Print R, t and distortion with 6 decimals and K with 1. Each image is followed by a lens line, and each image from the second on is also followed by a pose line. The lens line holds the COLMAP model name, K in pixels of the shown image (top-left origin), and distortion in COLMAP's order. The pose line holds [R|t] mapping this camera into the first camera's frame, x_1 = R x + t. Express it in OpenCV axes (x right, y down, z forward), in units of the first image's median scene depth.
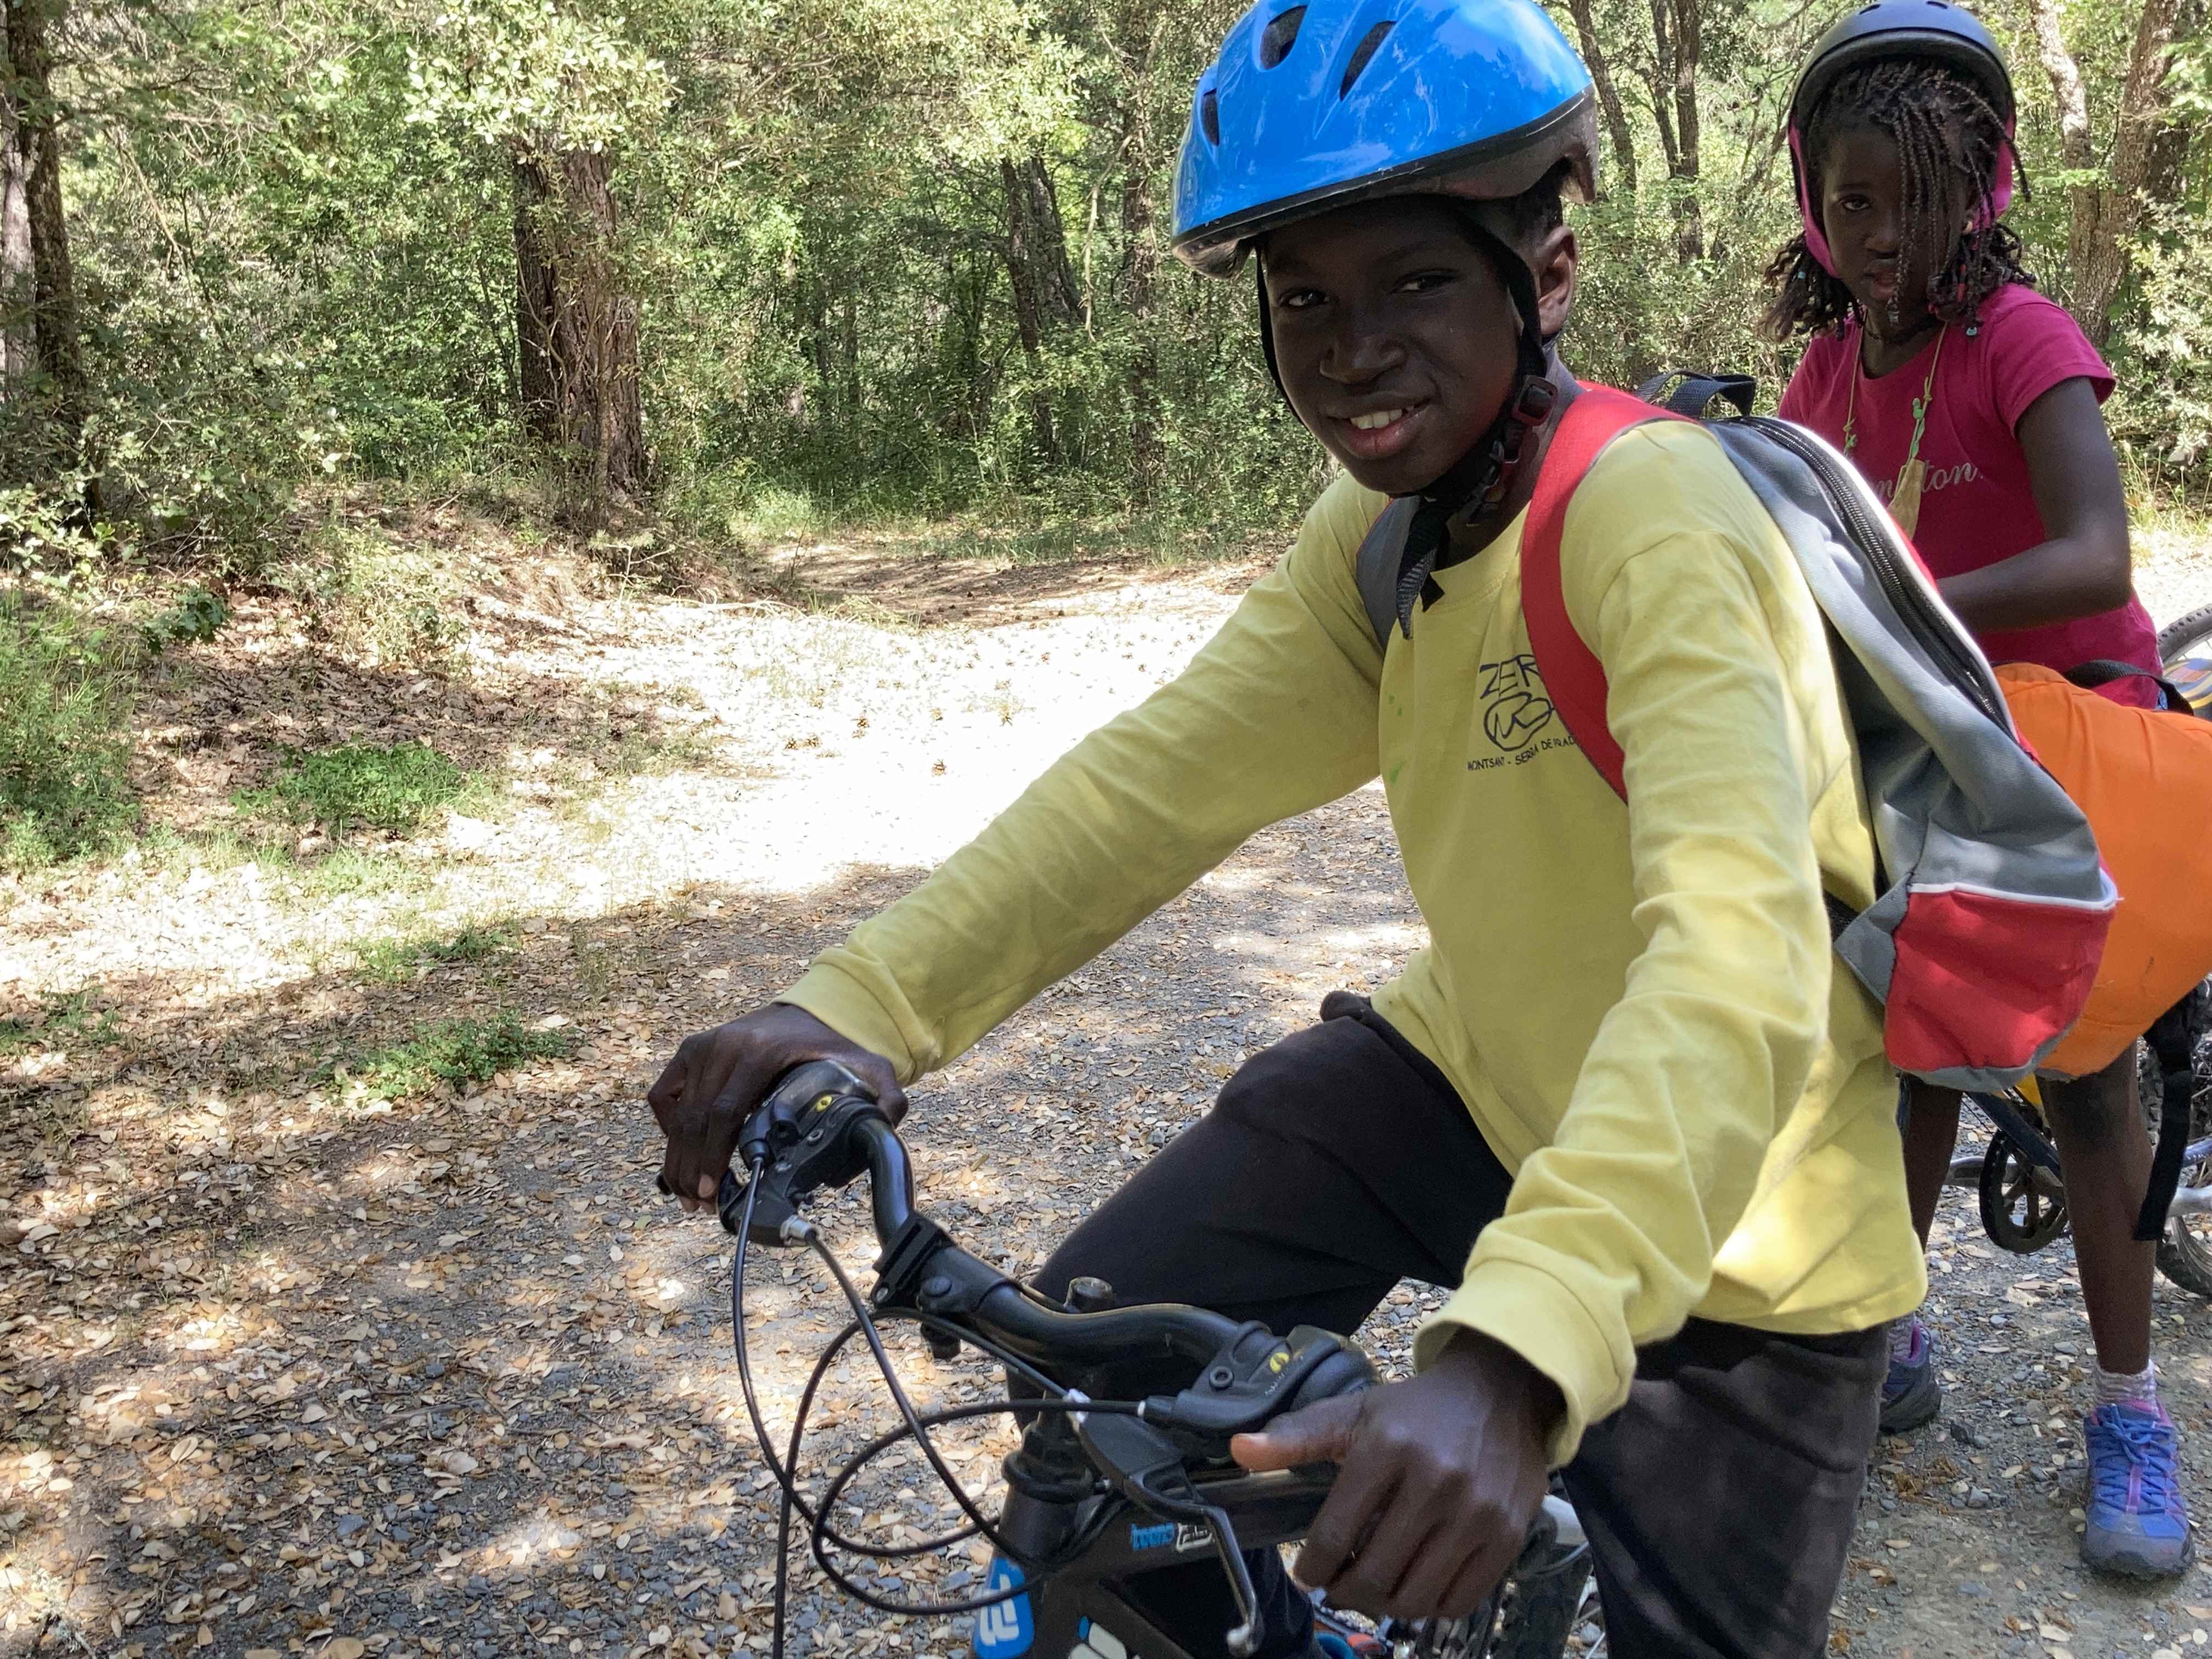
lens RADIAL K [[2518.9, 0, 1111.2], [0, 2518.9, 825.6], [0, 0, 1]] dist [0.006645, 0.000000]
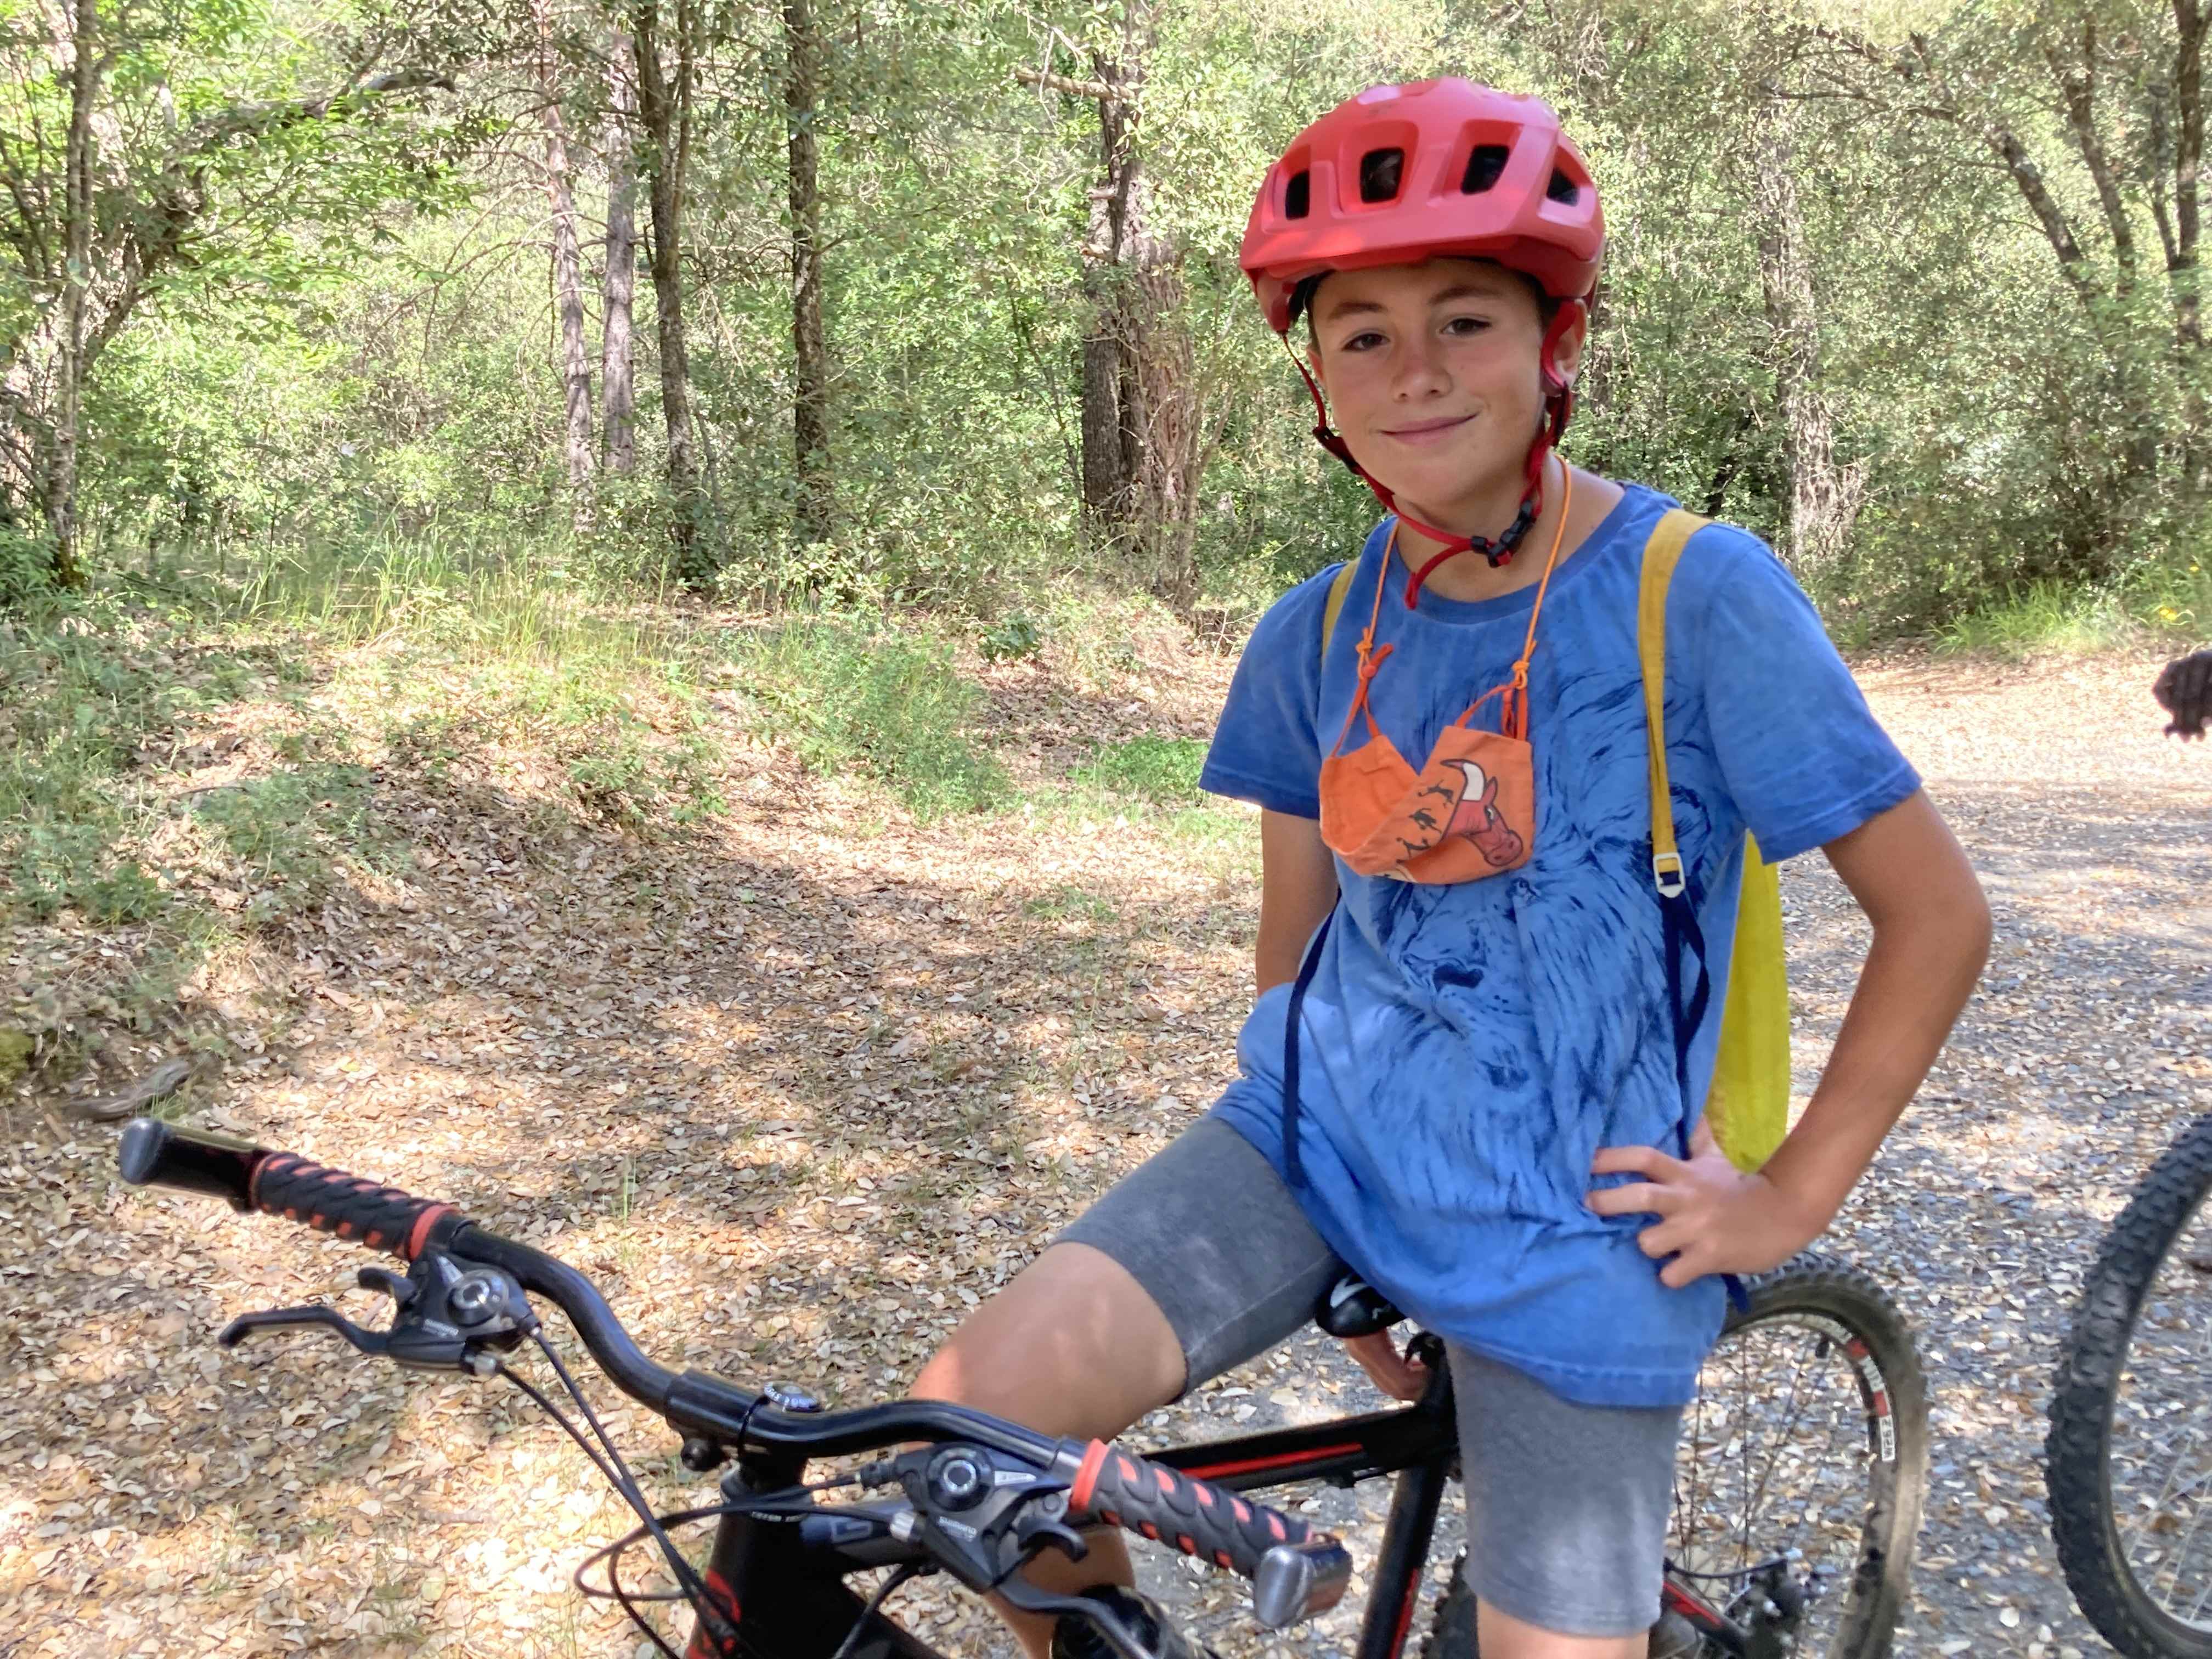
lens RADIAL K [[2518.9, 0, 1101.6], [0, 2518.9, 834.0], [0, 0, 1]] dist [0.006645, 0.000000]
pose [[0.989525, 0.011463, -0.143907, -0.108816], [-0.017283, 0.999079, -0.039264, 0.047708], [0.143324, 0.041339, 0.988812, -0.163614]]
